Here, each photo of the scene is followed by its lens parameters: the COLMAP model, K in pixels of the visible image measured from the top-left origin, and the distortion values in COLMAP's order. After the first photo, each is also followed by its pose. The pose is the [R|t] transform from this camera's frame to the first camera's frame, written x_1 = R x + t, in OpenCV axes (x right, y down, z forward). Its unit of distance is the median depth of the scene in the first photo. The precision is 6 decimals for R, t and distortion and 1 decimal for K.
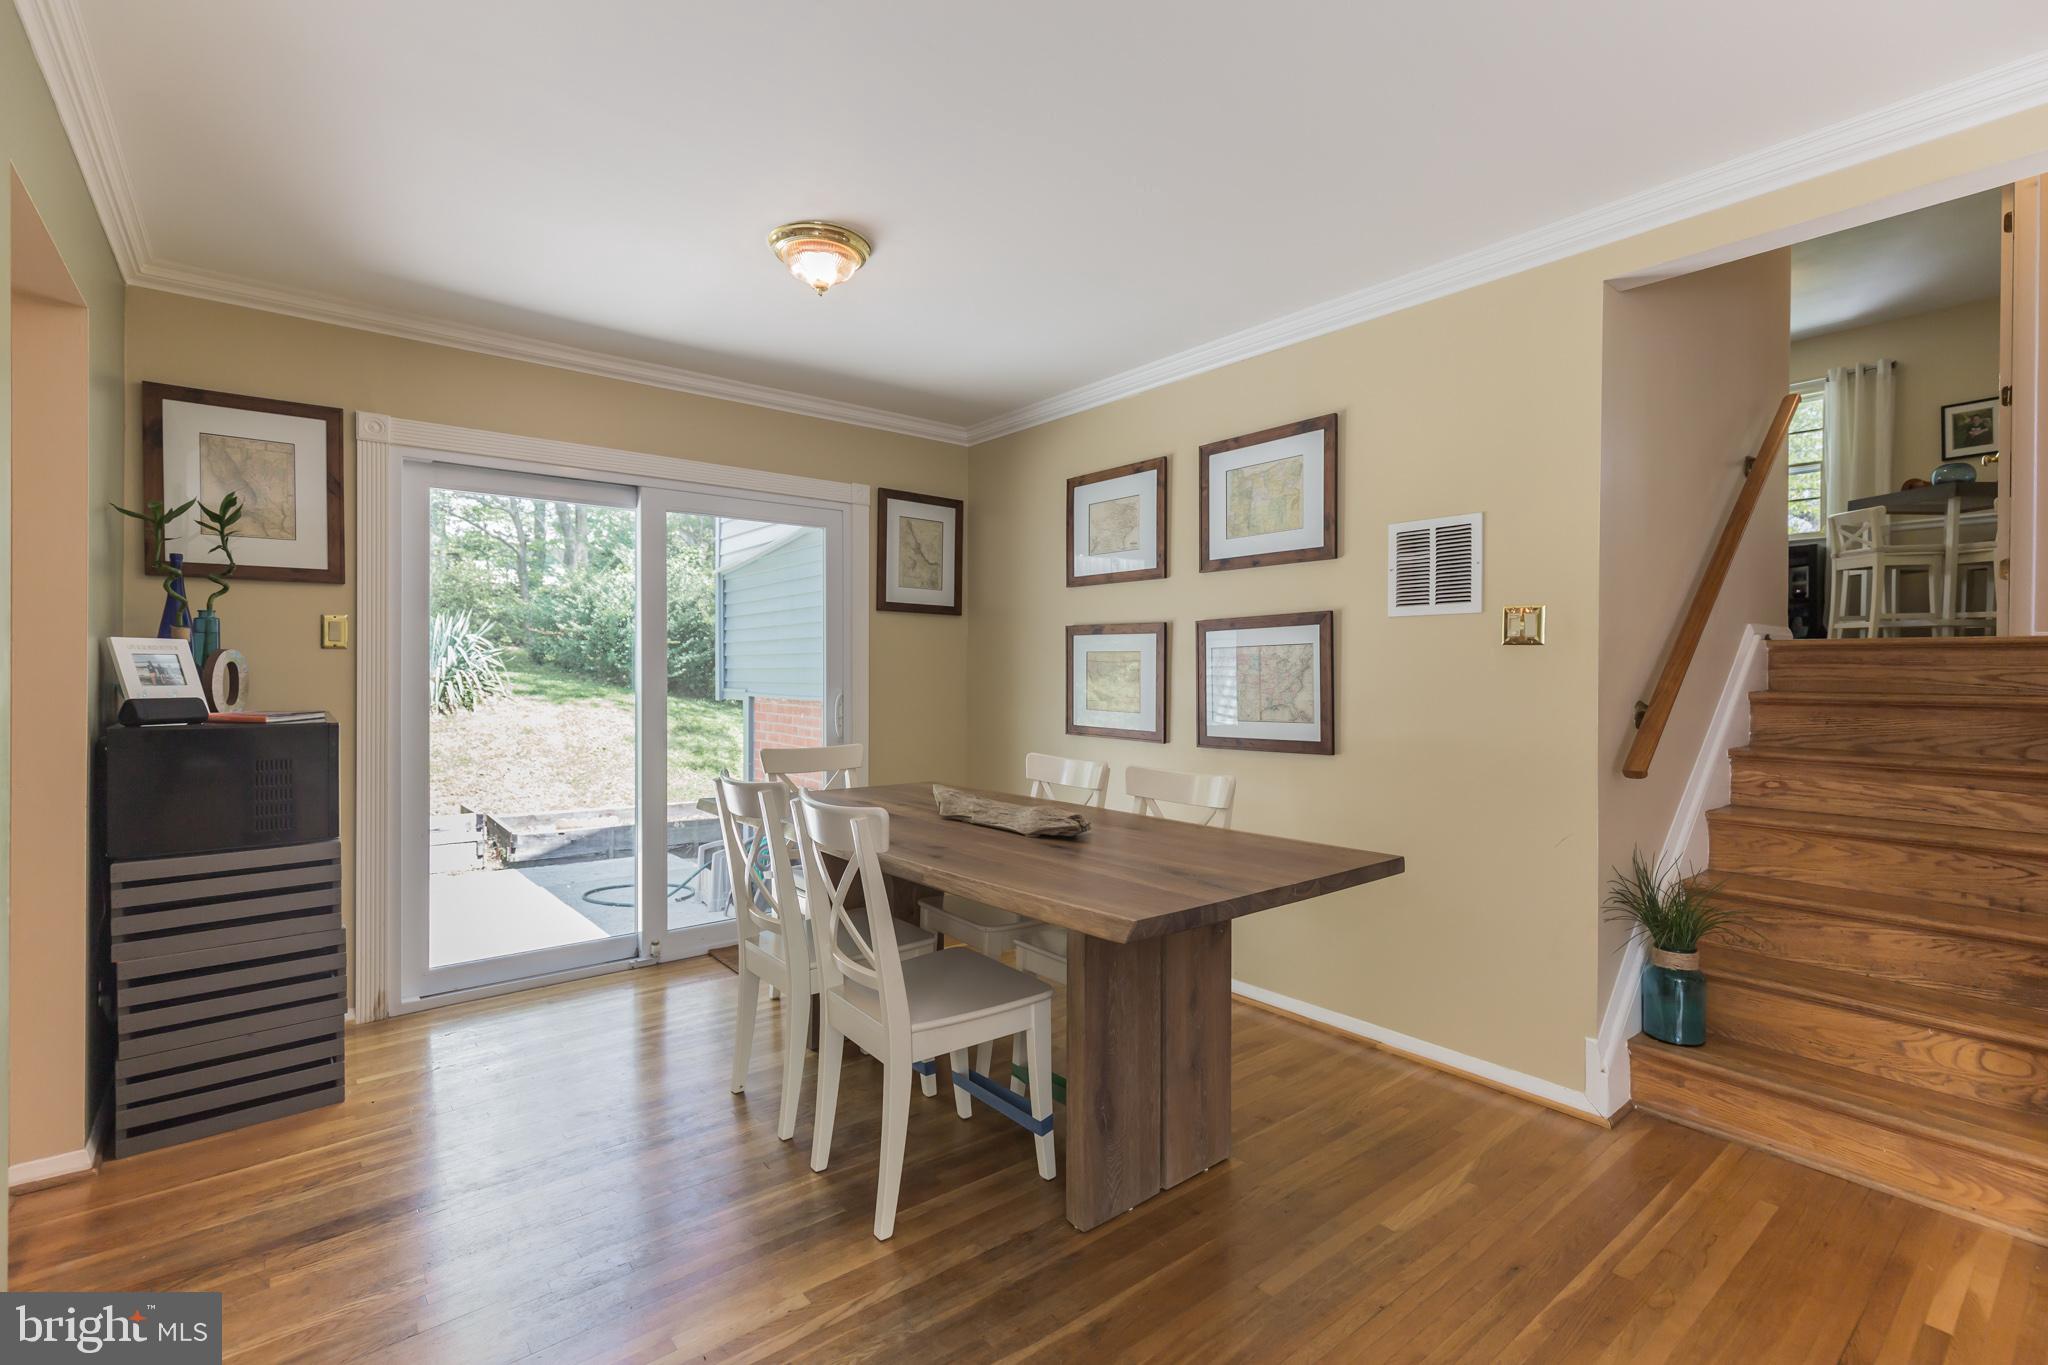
lens RADIAL K [[939.9, 0, 1028.0], [0, 939.9, 677.7], [0, 0, 1]] dist [0.012341, 0.000197]
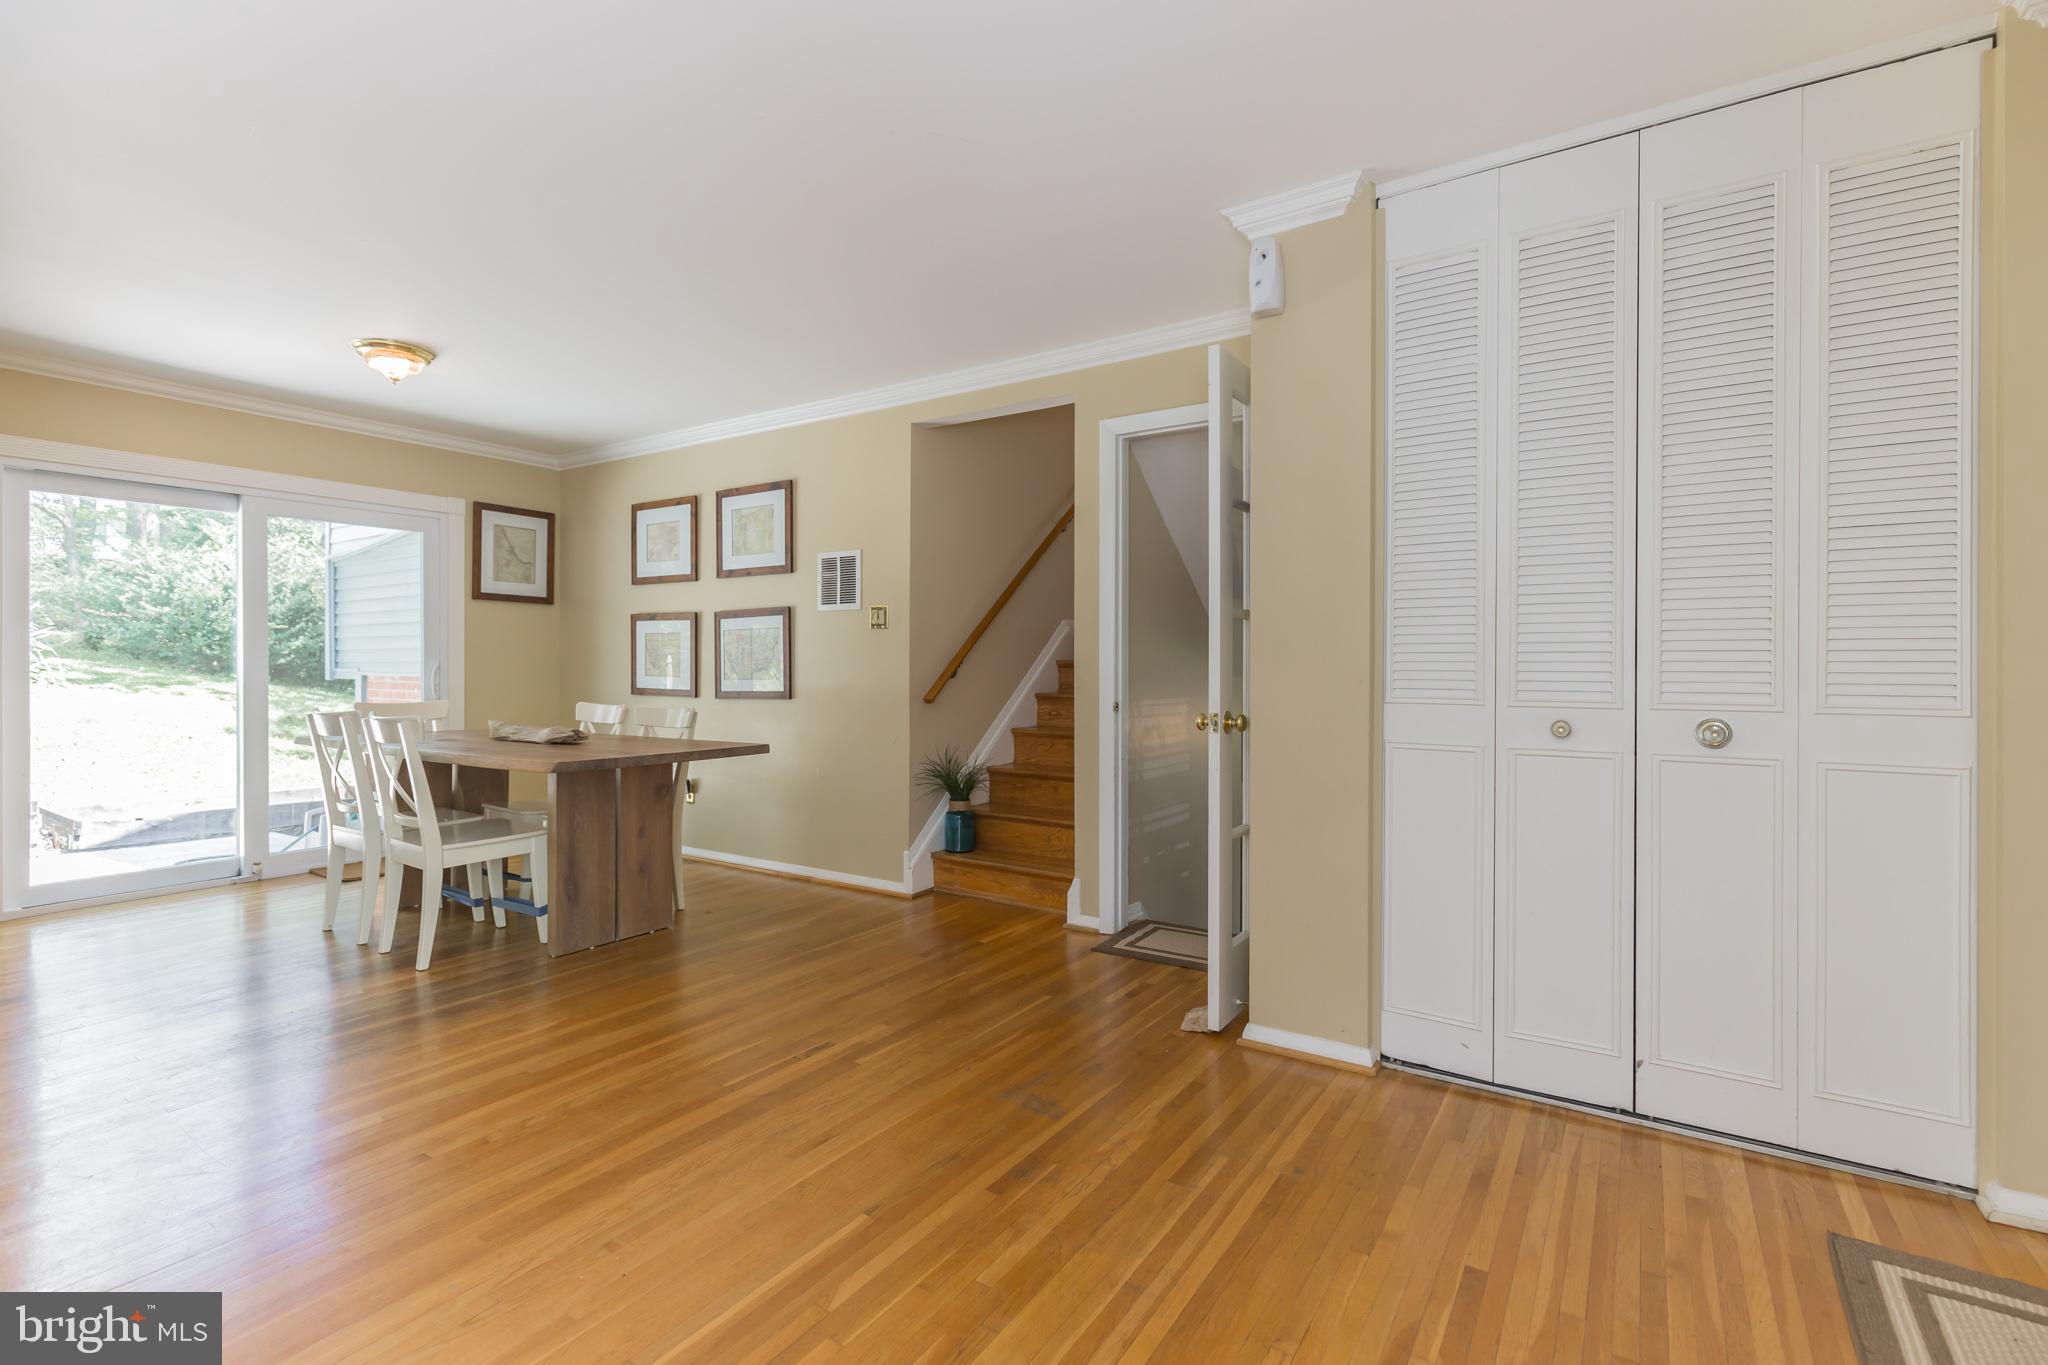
lens RADIAL K [[909.2, 0, 1031.3], [0, 909.2, 666.4], [0, 0, 1]] dist [0.001938, 0.000348]
pose [[0.946378, -0.001205, 0.323060, 0.182899], [0.002315, 0.999993, -0.003050, 0.028422], [-0.323054, 0.003634, 0.946374, -0.465768]]
